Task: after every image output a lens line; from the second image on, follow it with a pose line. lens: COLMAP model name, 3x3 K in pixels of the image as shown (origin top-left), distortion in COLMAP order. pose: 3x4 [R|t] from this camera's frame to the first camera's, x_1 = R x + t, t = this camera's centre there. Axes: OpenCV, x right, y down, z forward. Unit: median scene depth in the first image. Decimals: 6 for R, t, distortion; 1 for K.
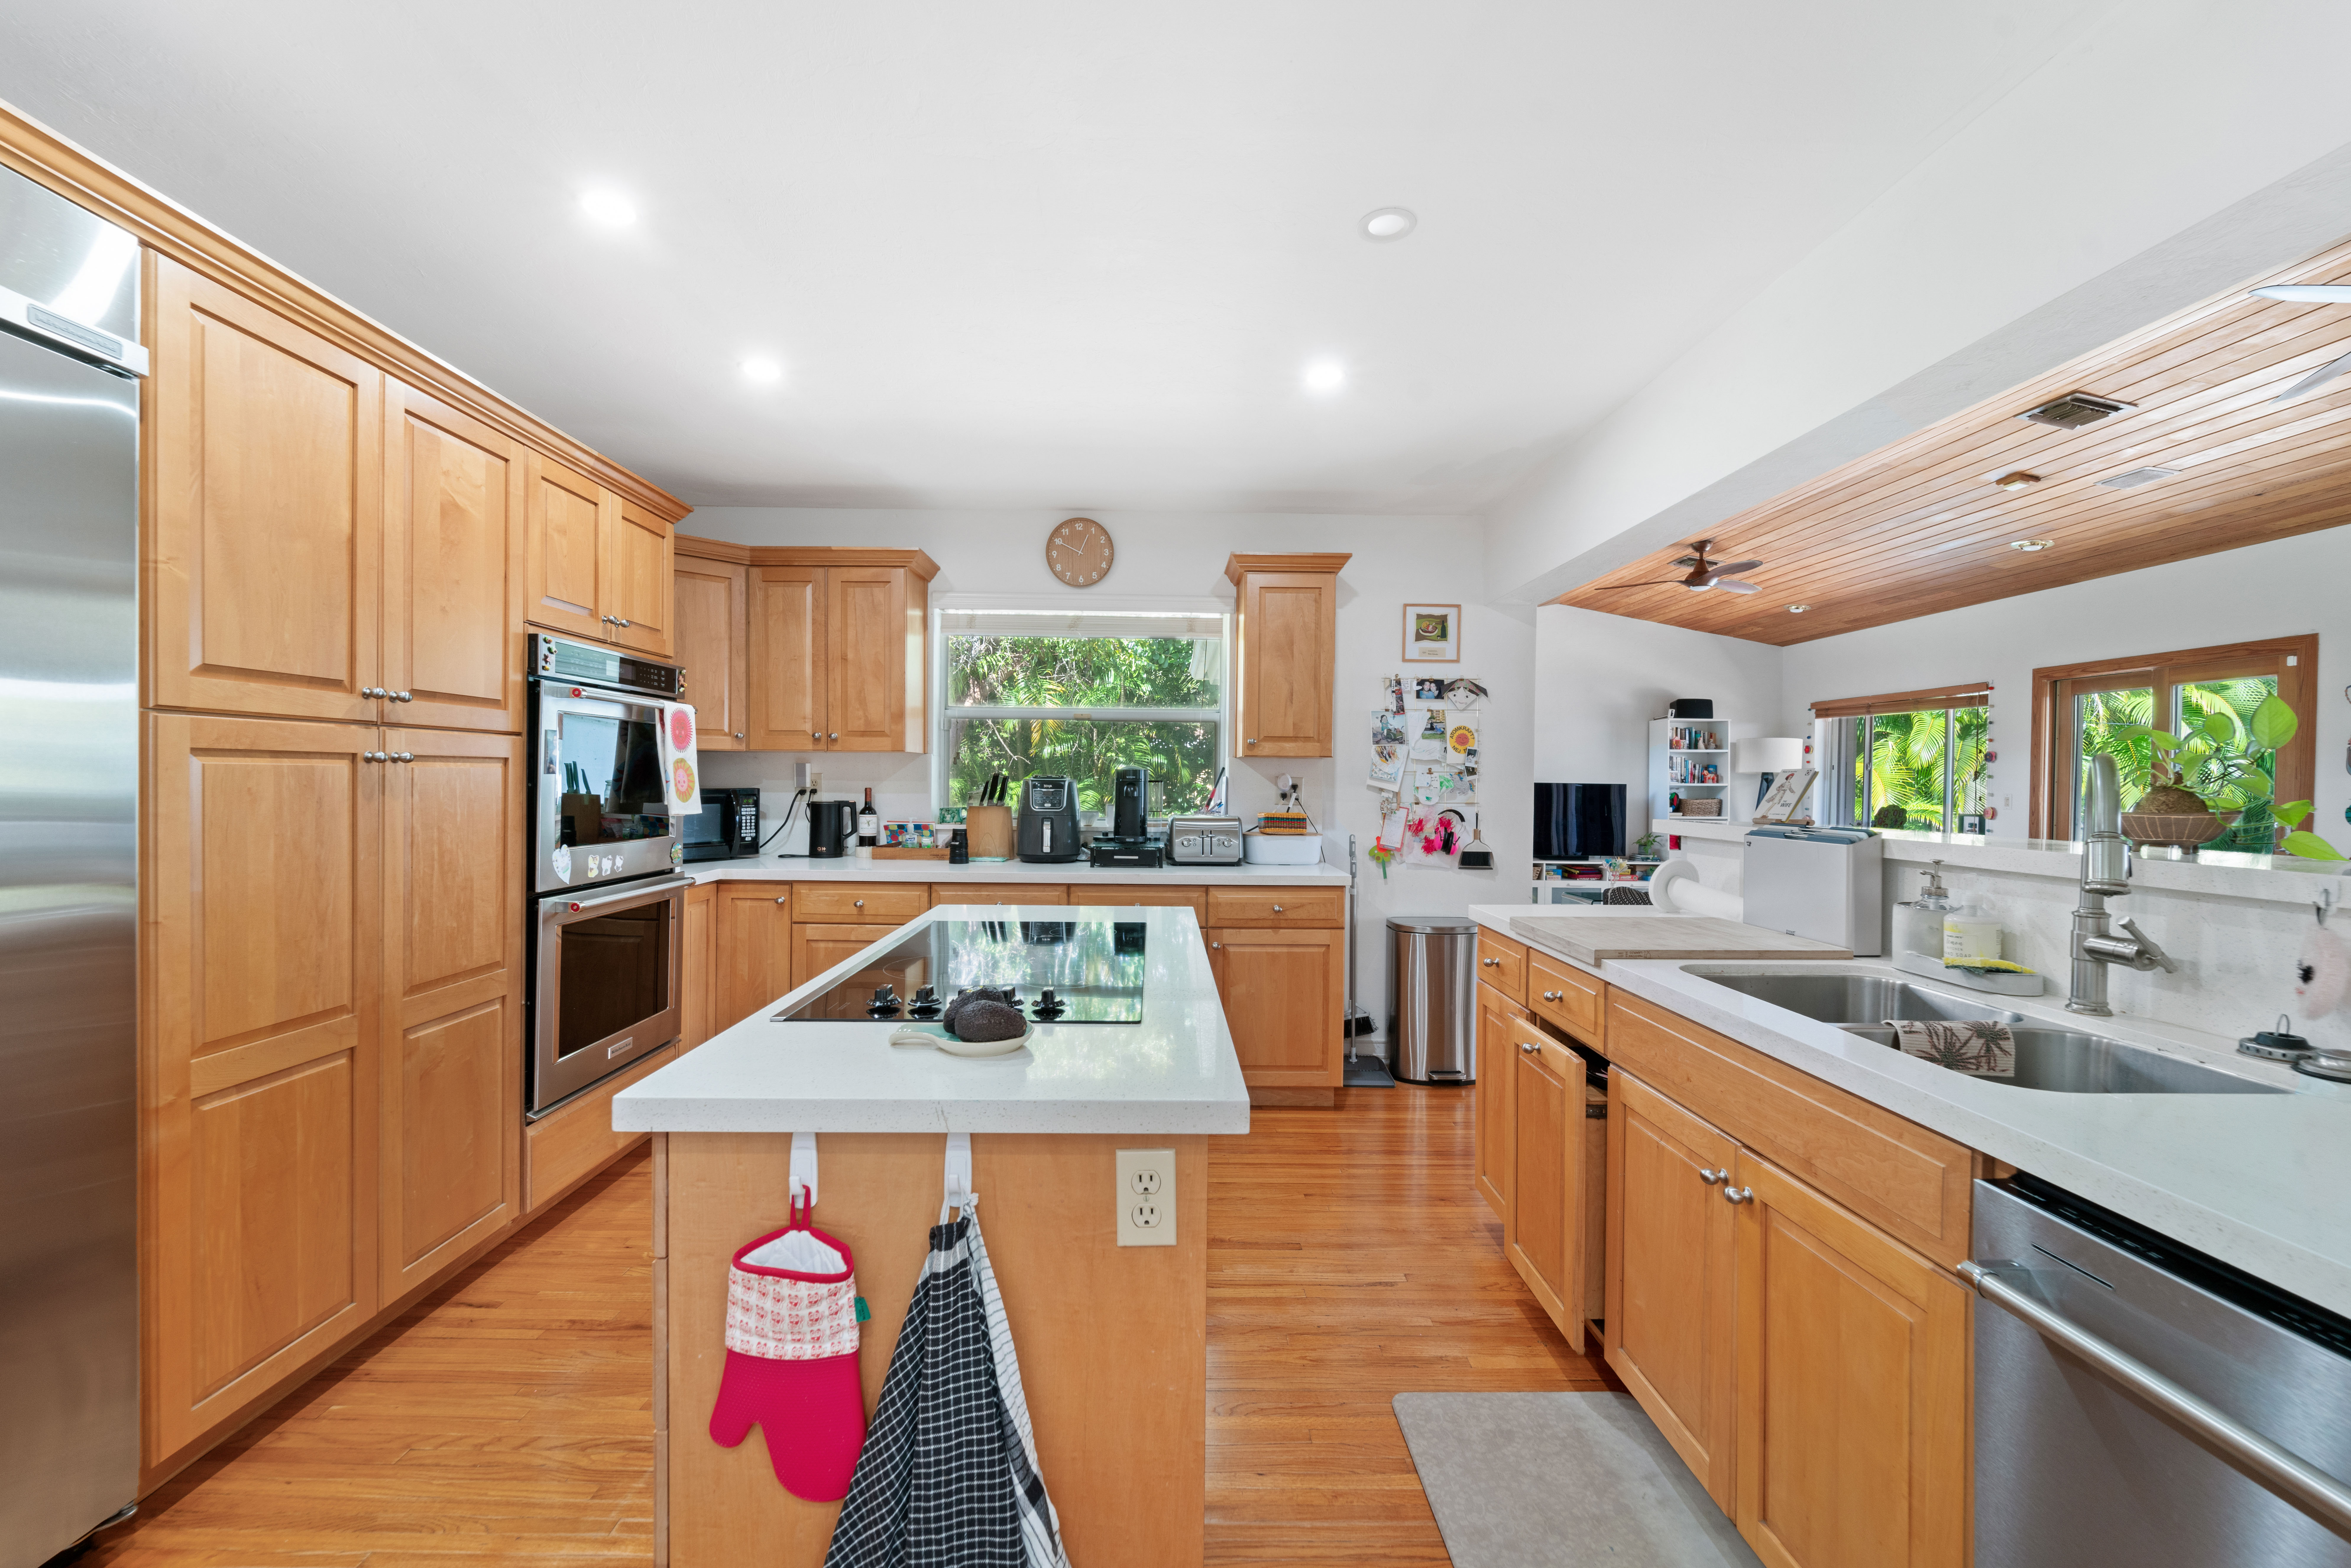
lens RADIAL K [[942.6, 0, 1160.3], [0, 942.6, 790.2], [0, 0, 1]] dist [-0.004242, 0.000366]
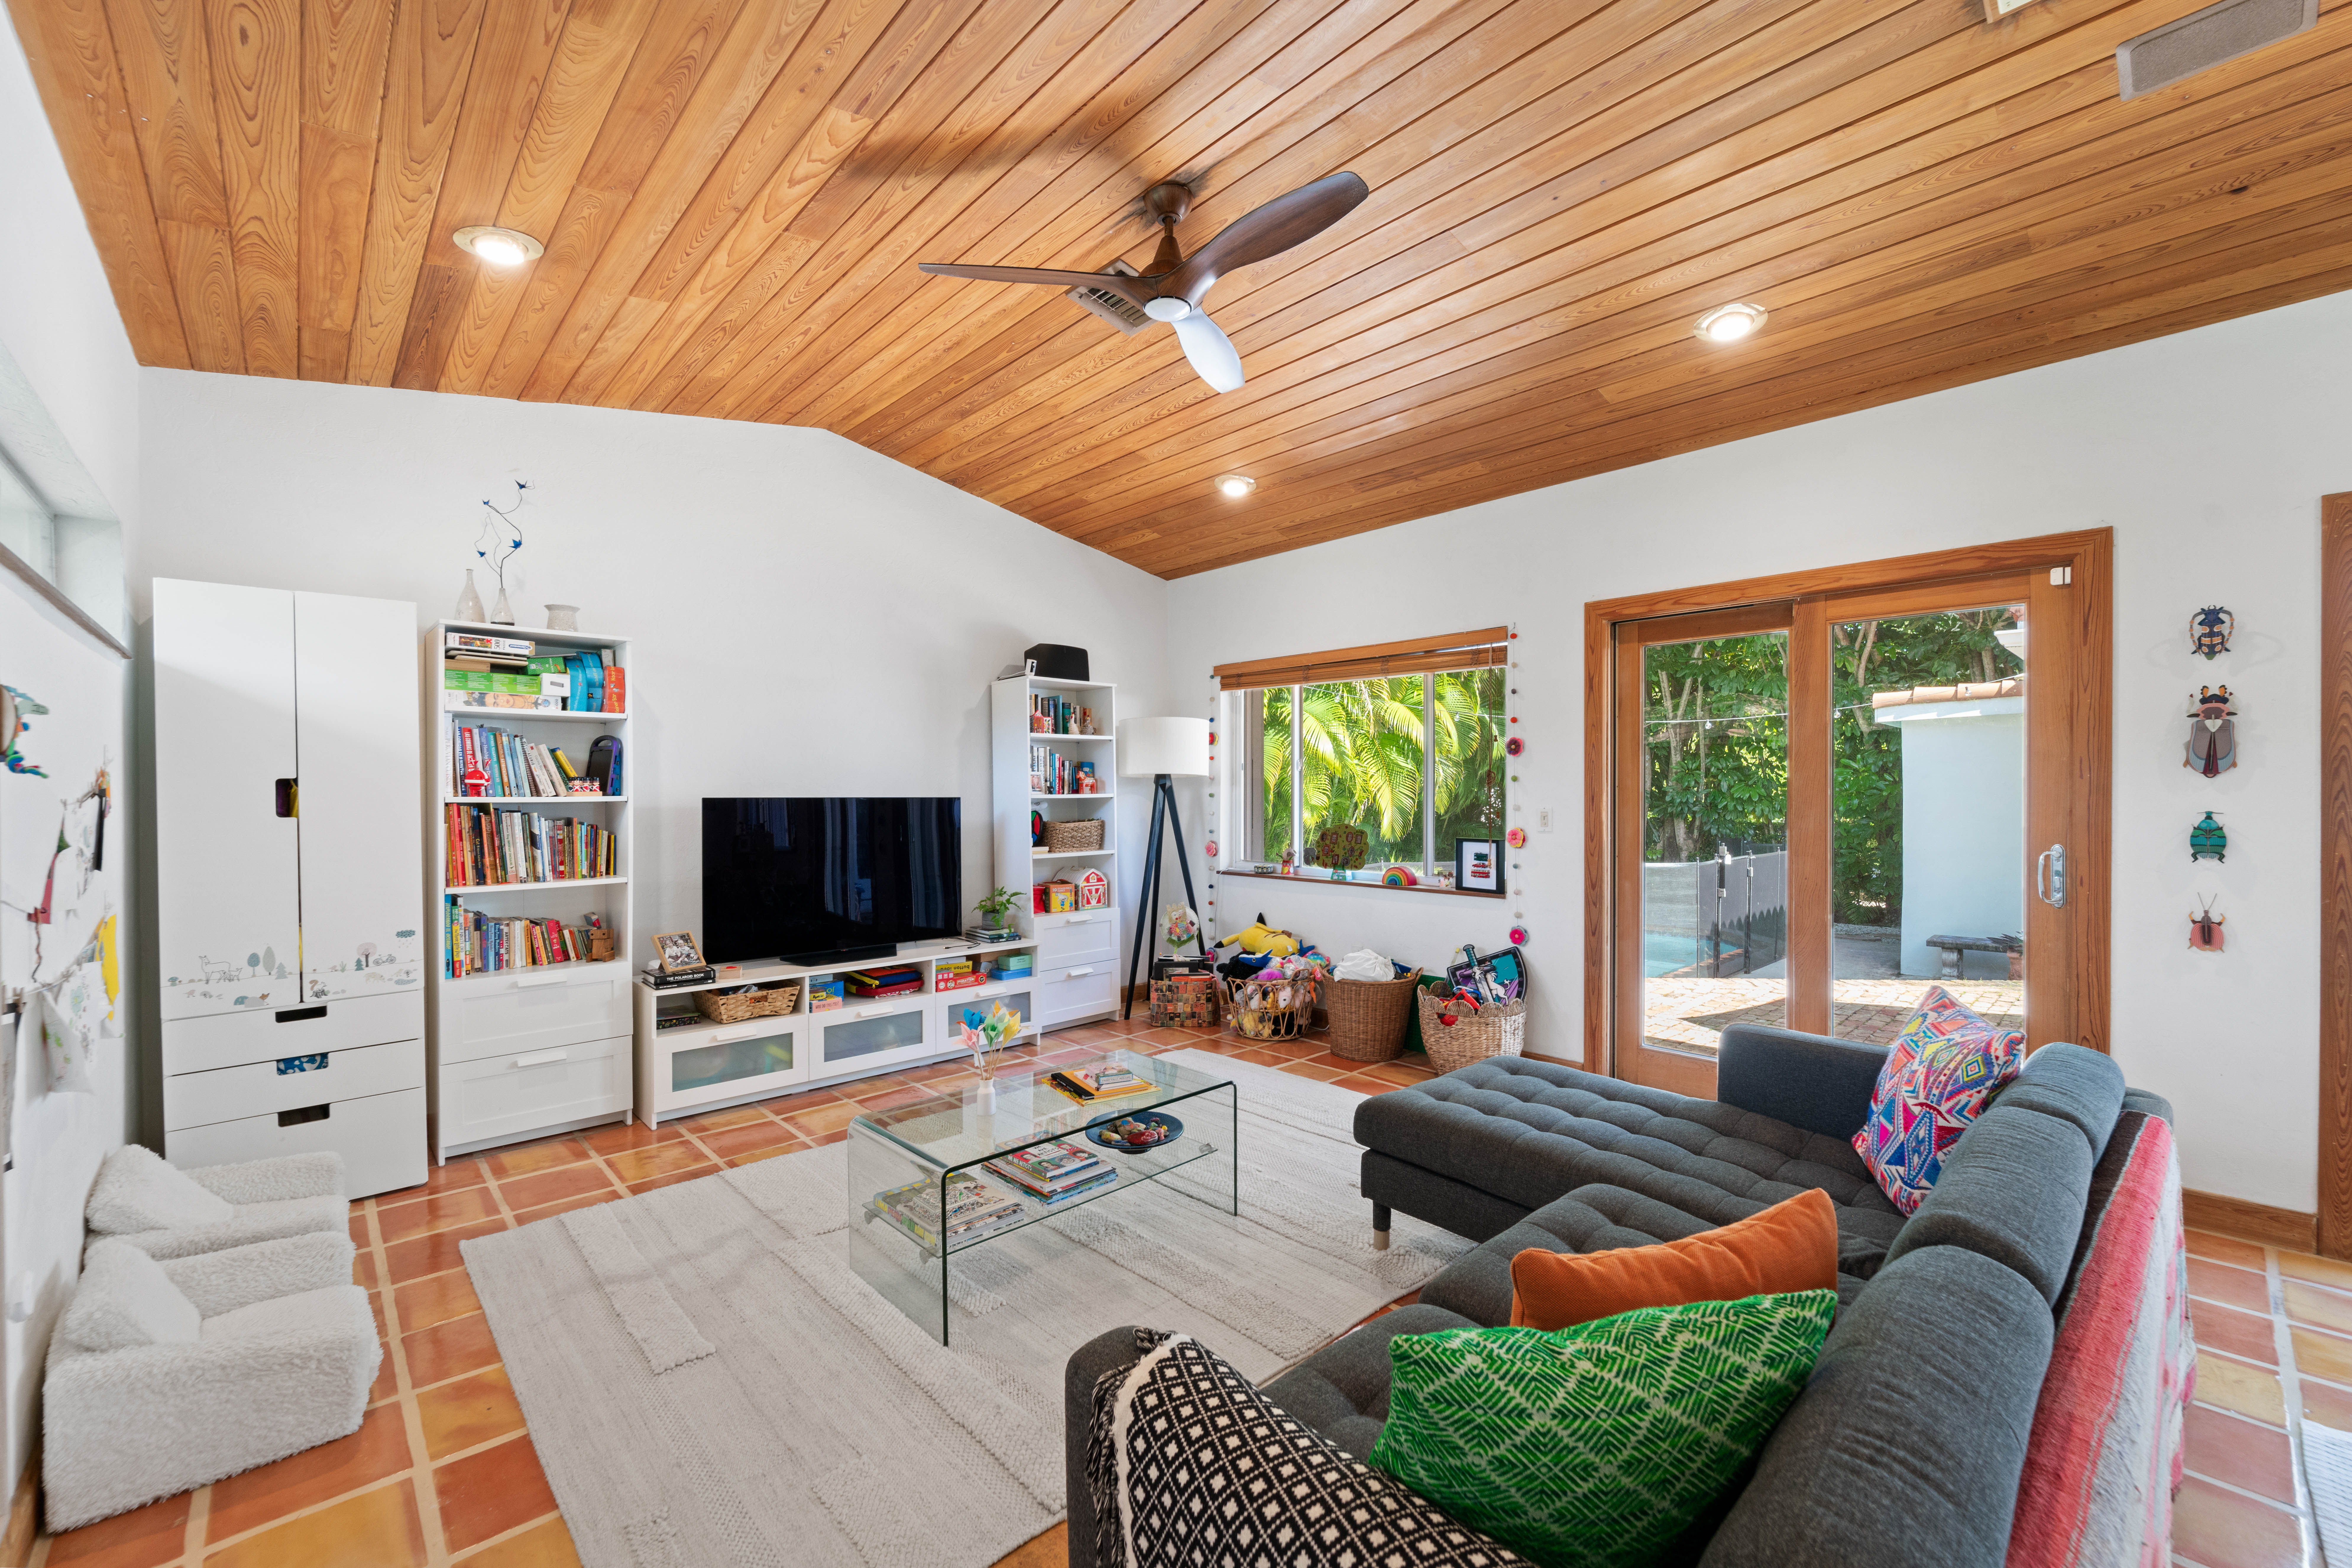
lens RADIAL K [[942.9, 0, 1157.5], [0, 942.9, 797.2], [0, 0, 1]] dist [-0.004242, 0.000366]
pose [[0.740240, -0.017179, 0.672123, 0.487042], [0.017063, 0.999832, 0.006762, -0.017319], [-0.672126, 0.006463, 0.740409, 1.168263]]
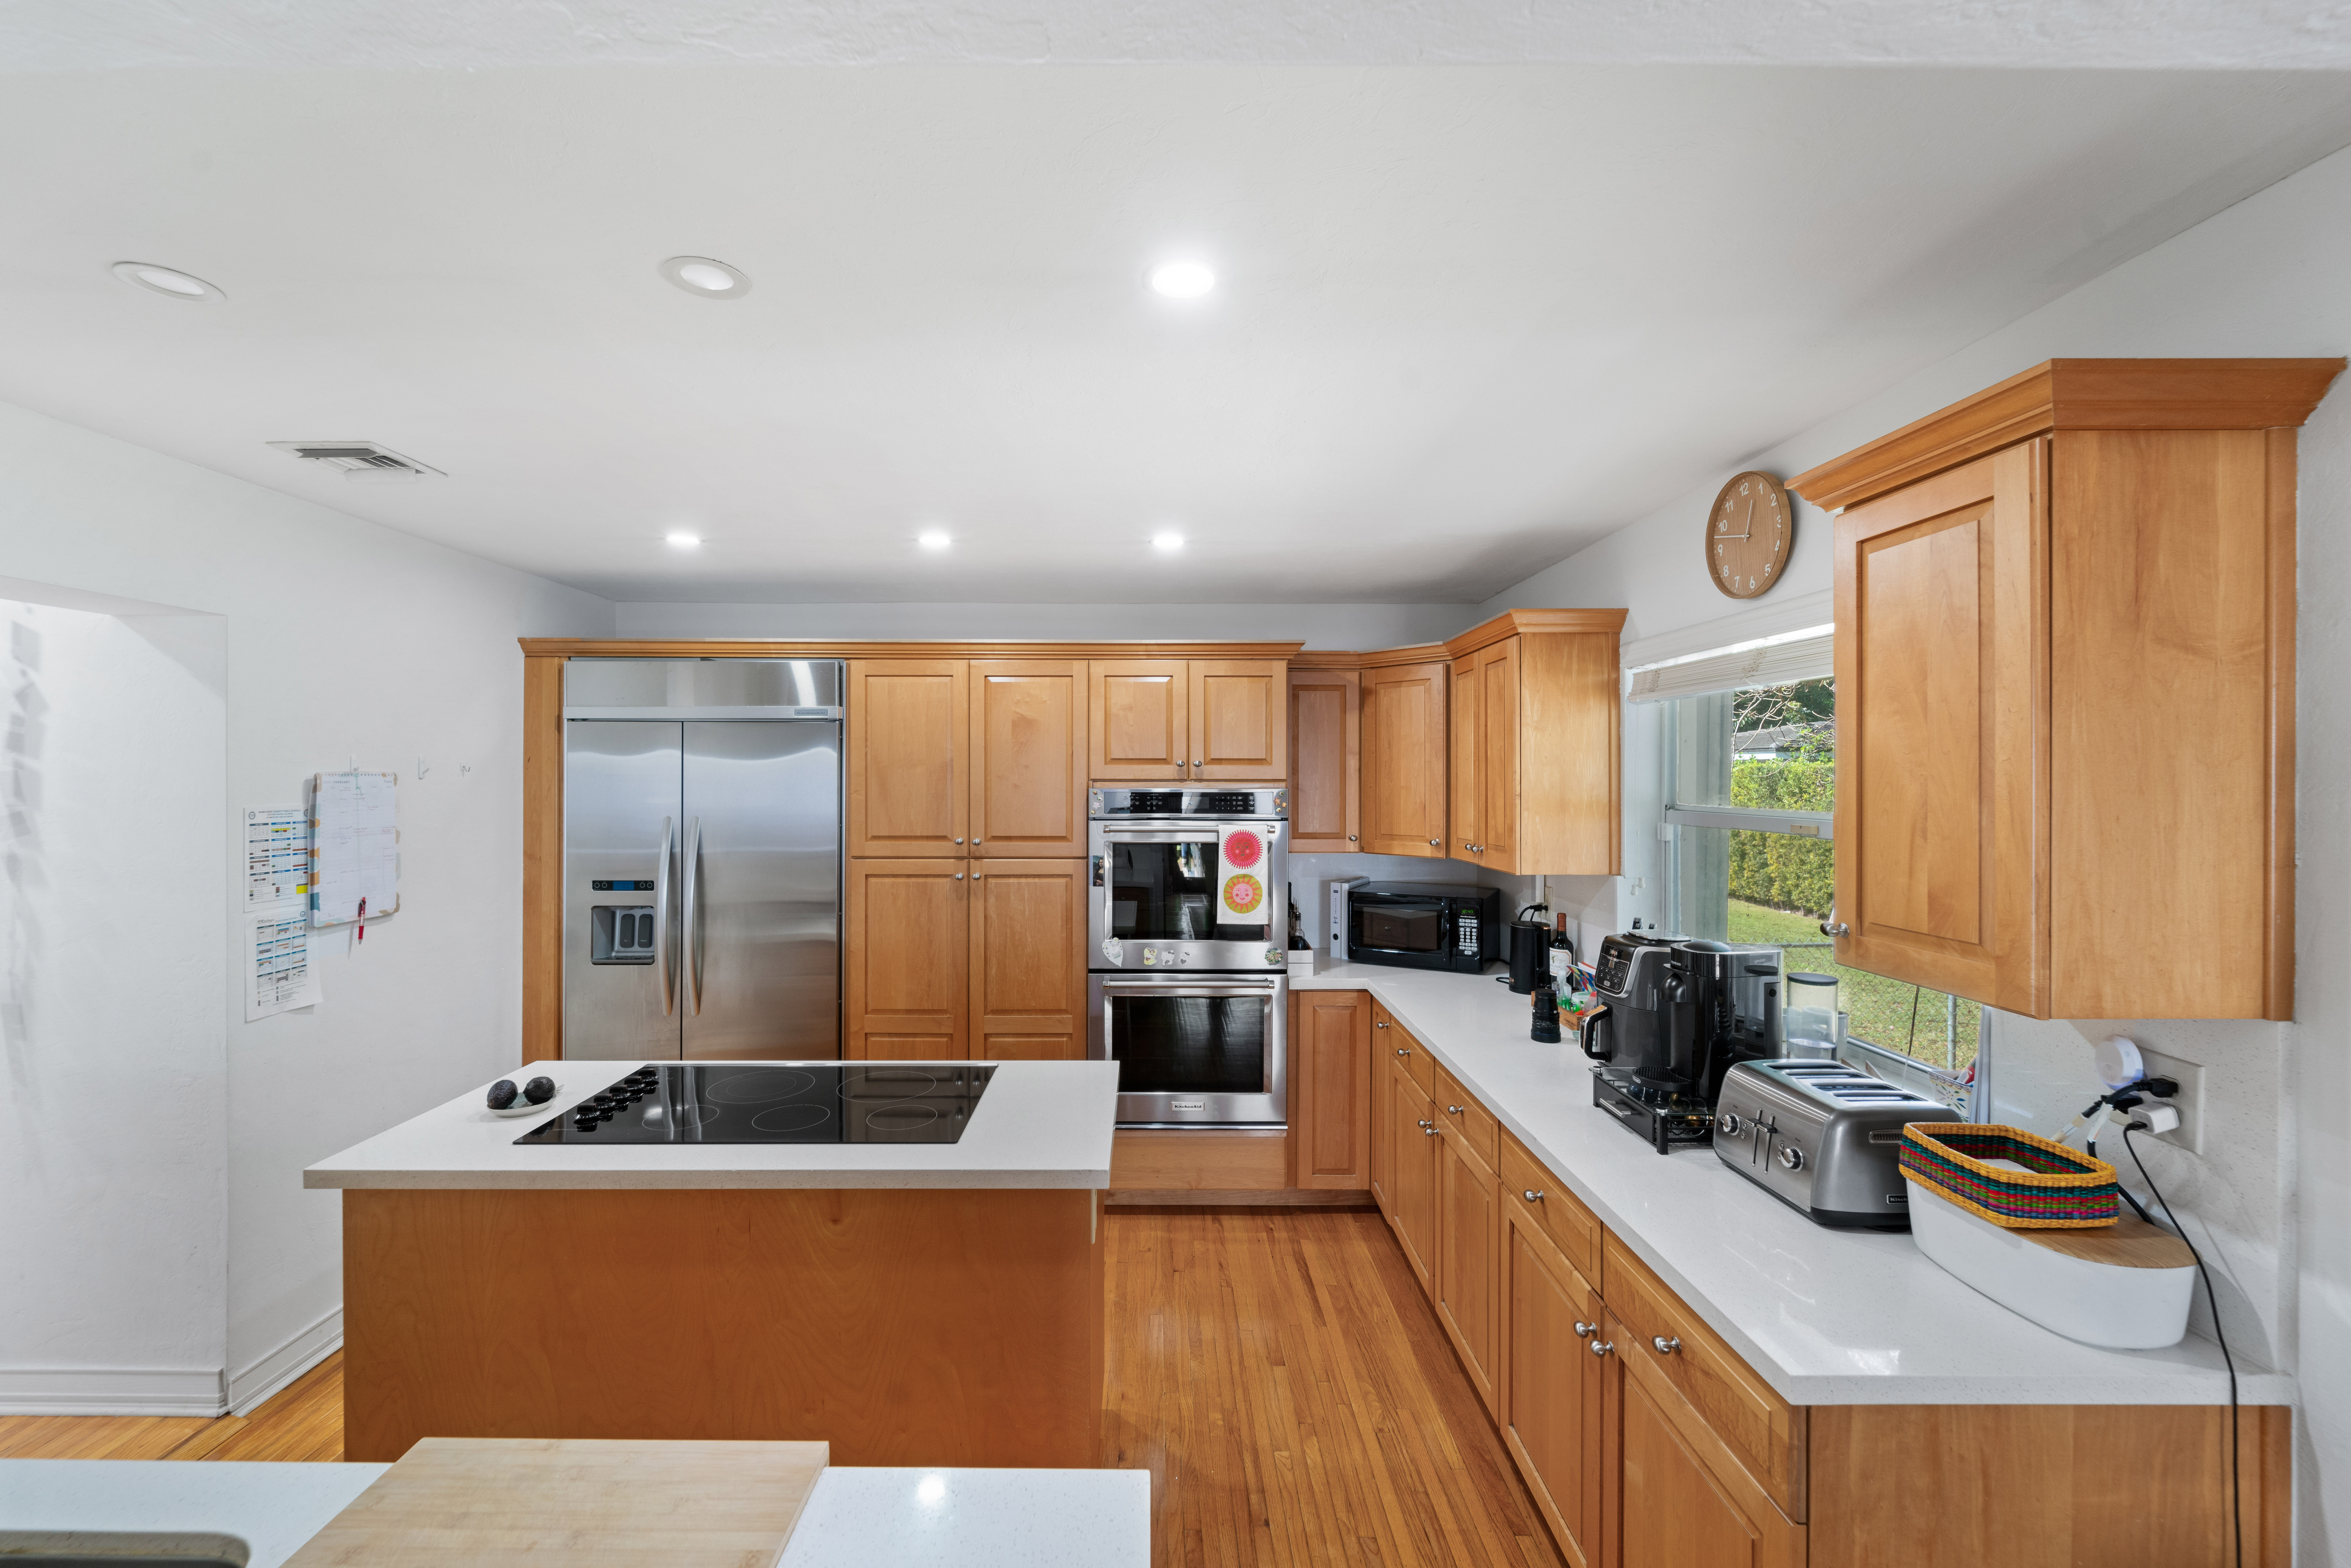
lens RADIAL K [[942.6, 0, 1164.6], [0, 942.6, 773.6], [0, 0, 1]] dist [-0.004242, 0.000366]
pose [[-0.001909, -0.012261, -0.999923, 0.459867], [-0.011341, 0.999861, -0.012239, -0.101582], [0.999934, 0.011317, -0.002047, 0.655406]]
